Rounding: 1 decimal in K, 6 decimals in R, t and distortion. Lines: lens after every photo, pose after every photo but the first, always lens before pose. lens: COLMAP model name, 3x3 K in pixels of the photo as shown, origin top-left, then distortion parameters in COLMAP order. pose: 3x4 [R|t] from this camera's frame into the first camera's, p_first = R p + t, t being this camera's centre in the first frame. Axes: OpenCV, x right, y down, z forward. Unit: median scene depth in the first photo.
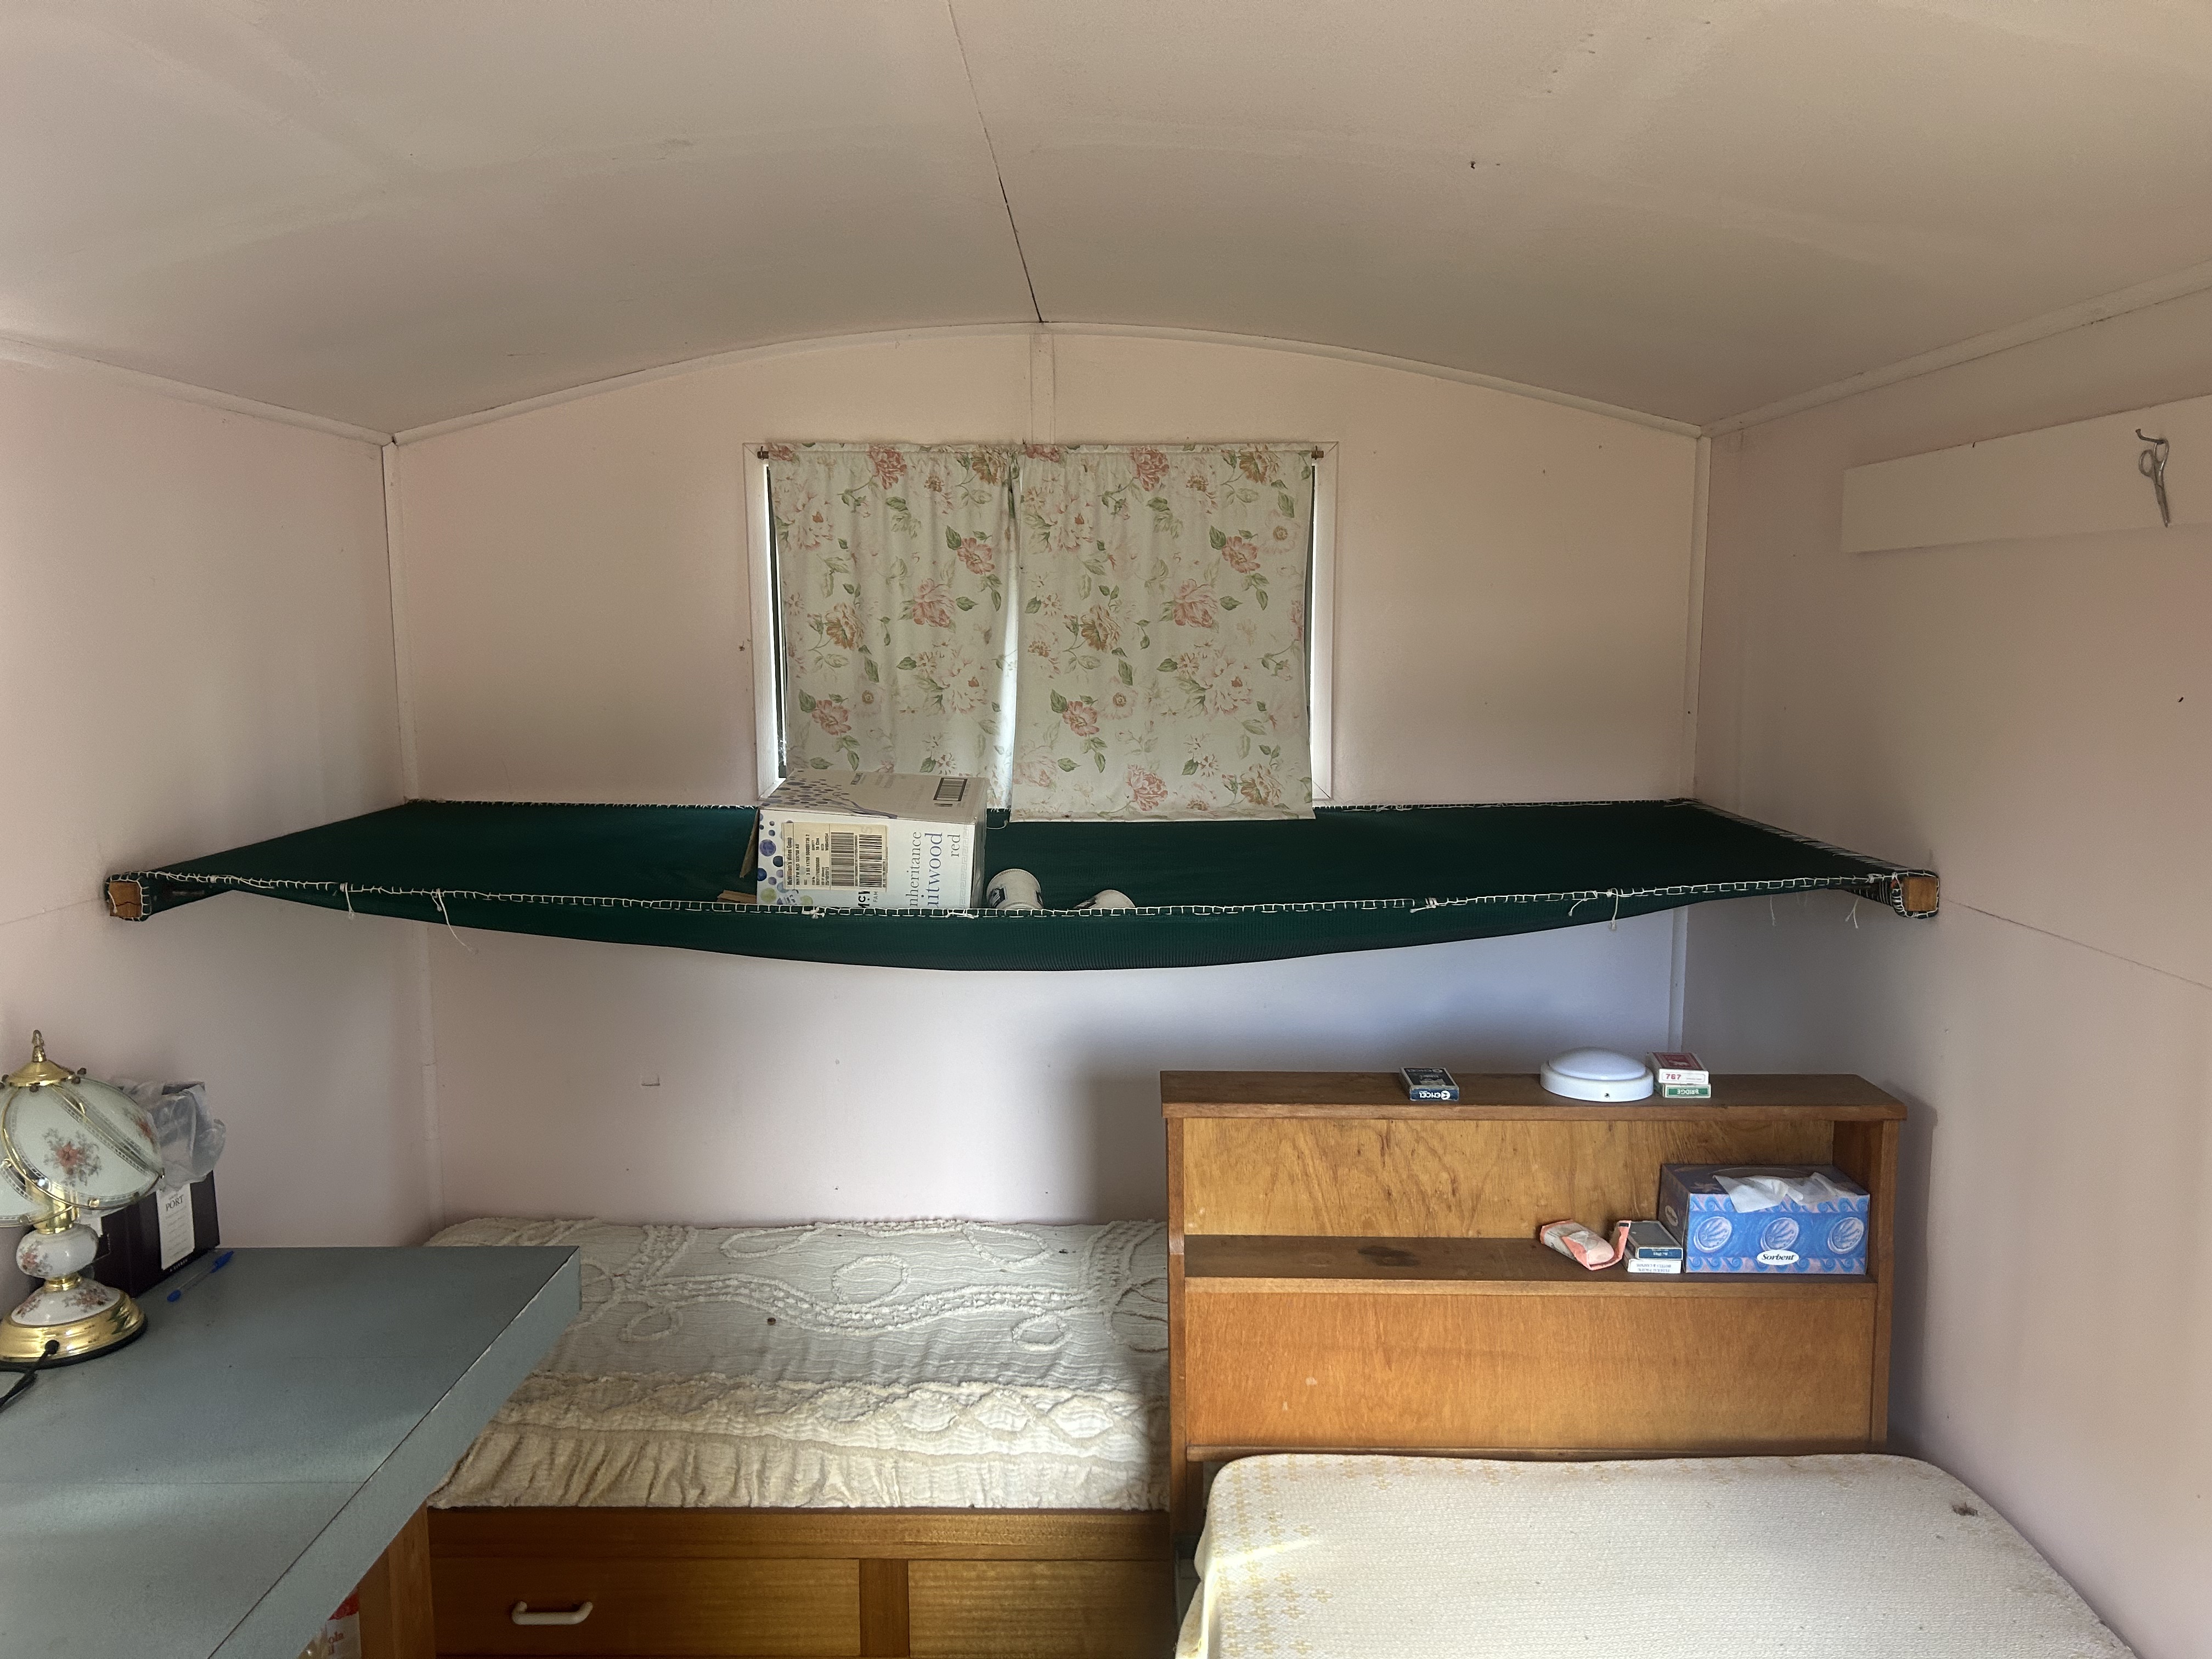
lens RADIAL K [[1662.9, 0, 1111.1], [0, 1662.9, 865.6], [0, 0, 1]] dist [0.071642, -0.078537]
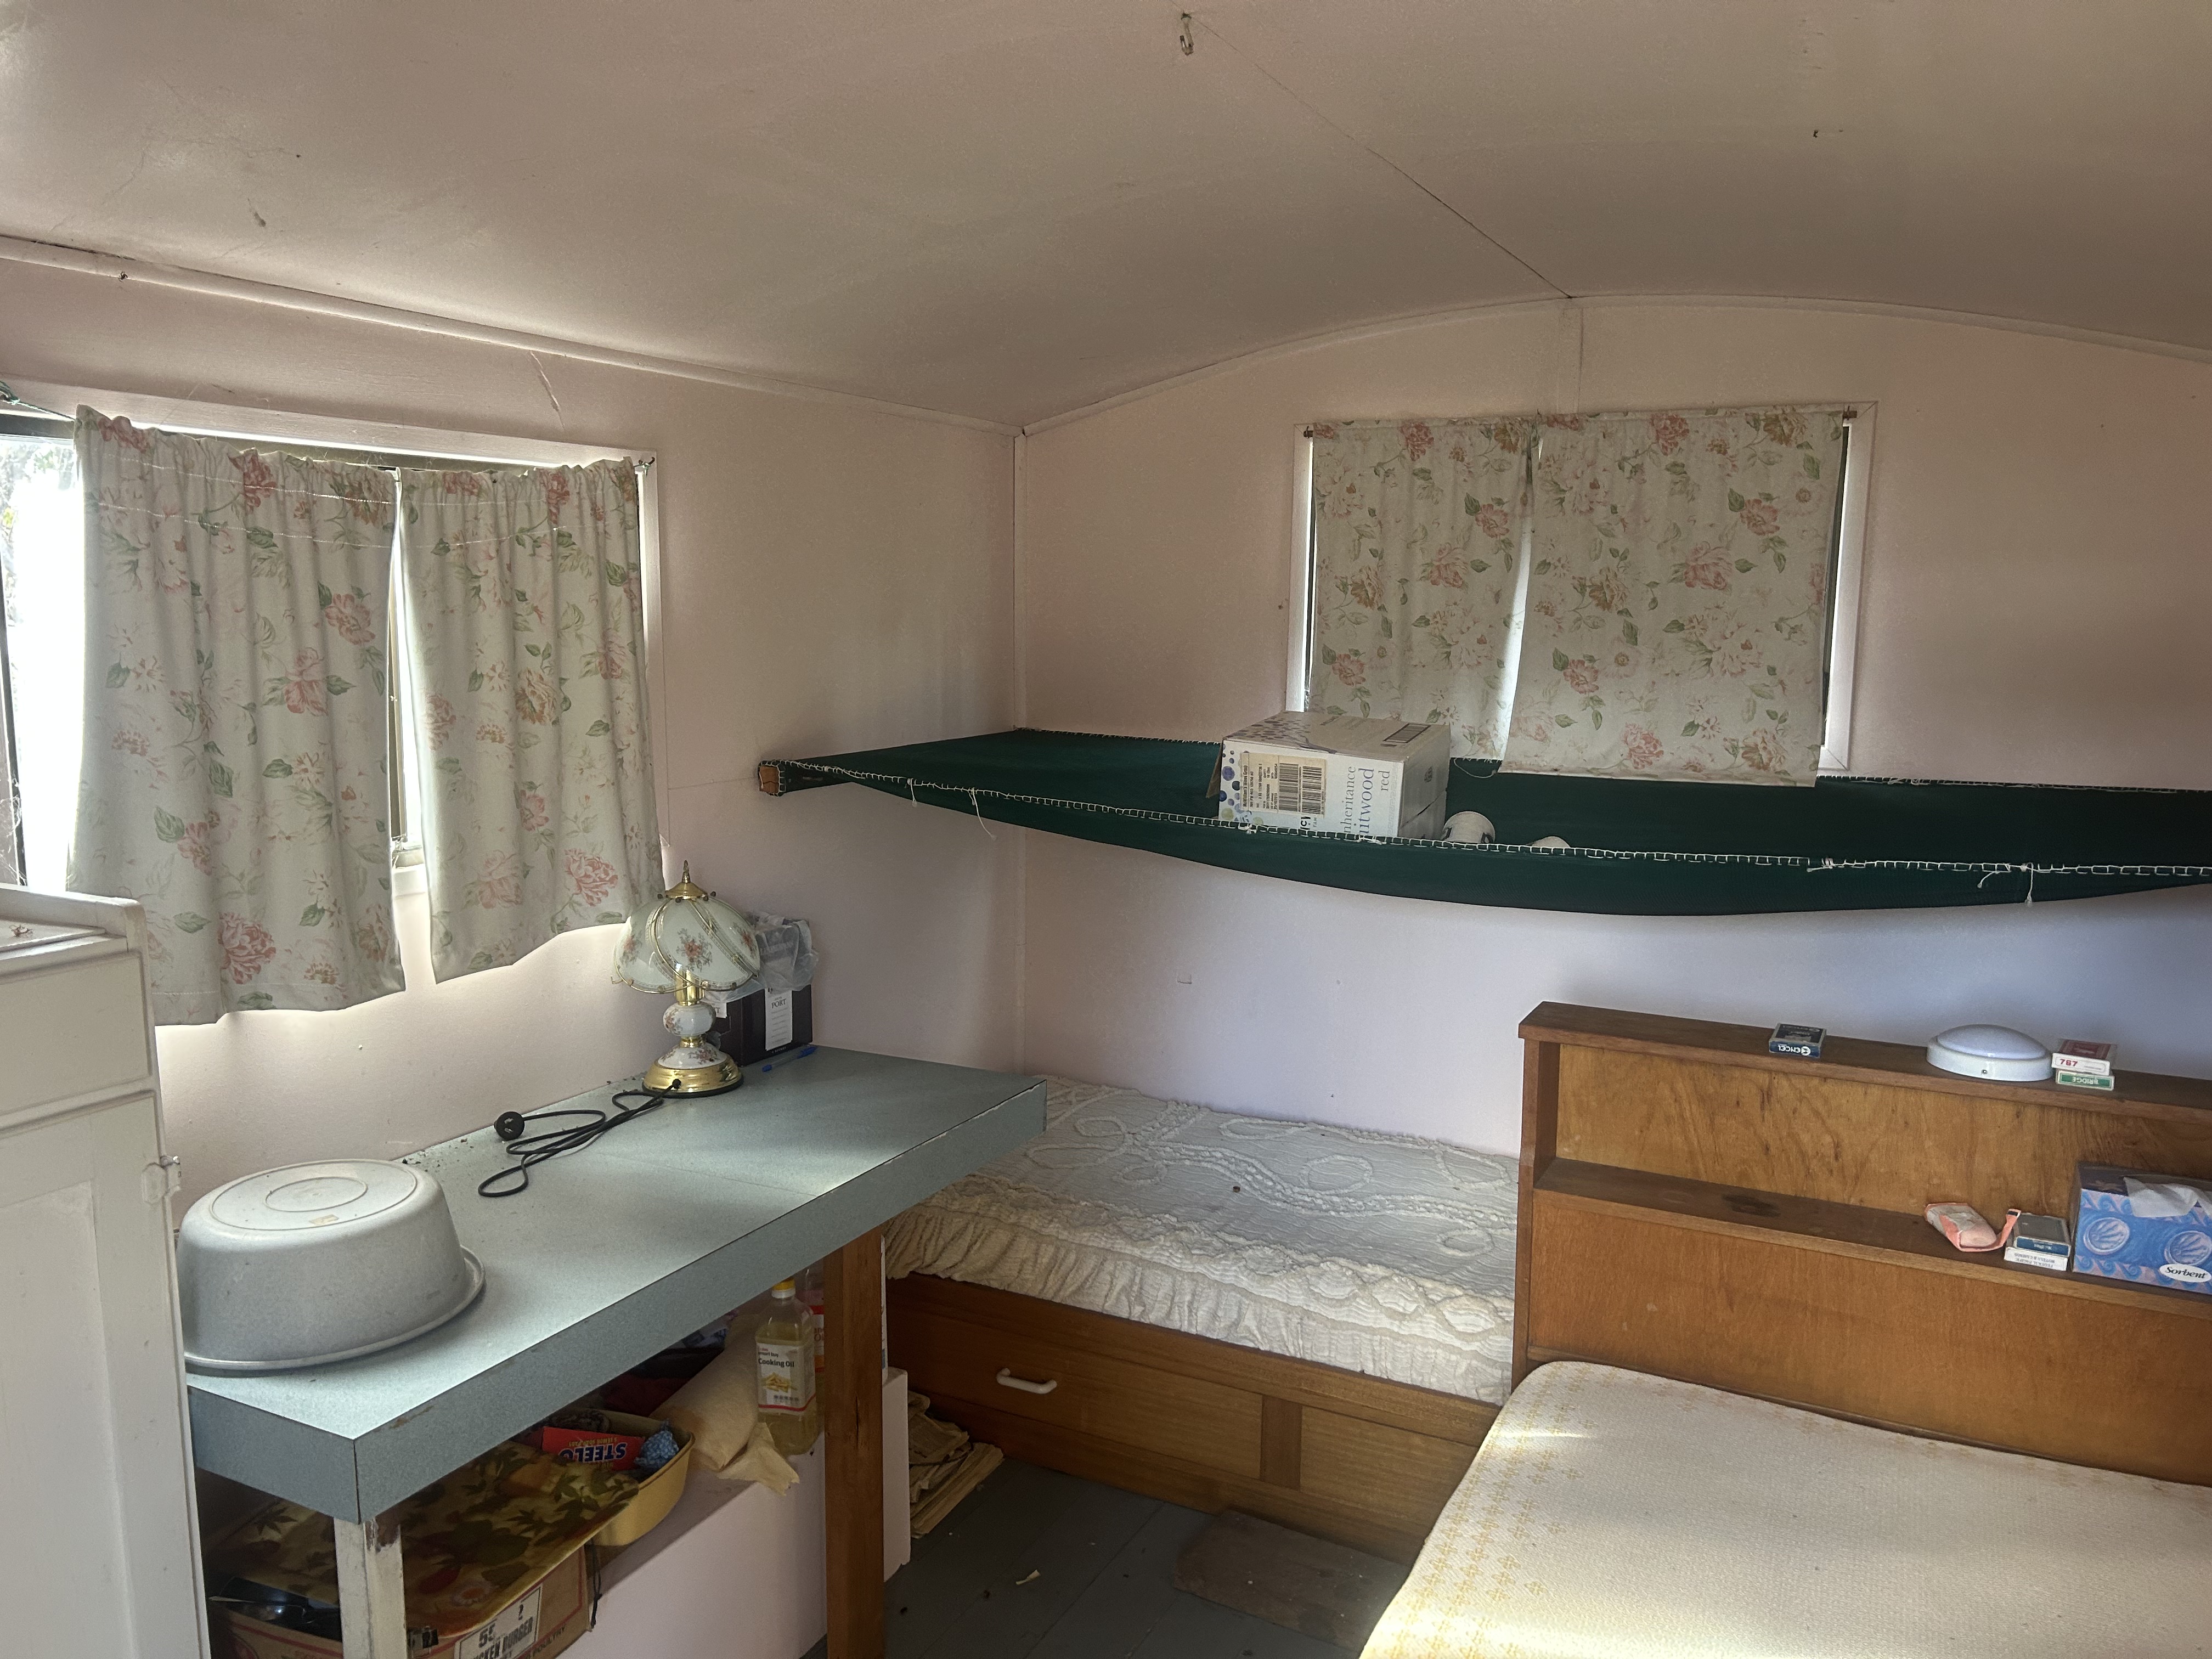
lens RADIAL K [[1662.9, 0, 1097.8], [0, 1662.9, 845.4], [0, 0, 1]] dist [0.071642, -0.078537]
pose [[0.900324, 0.078574, -0.428070, 0.209697], [-0.076594, 0.996822, 0.021876, 0.021012], [0.428428, 0.013092, 0.903481, -0.090293]]
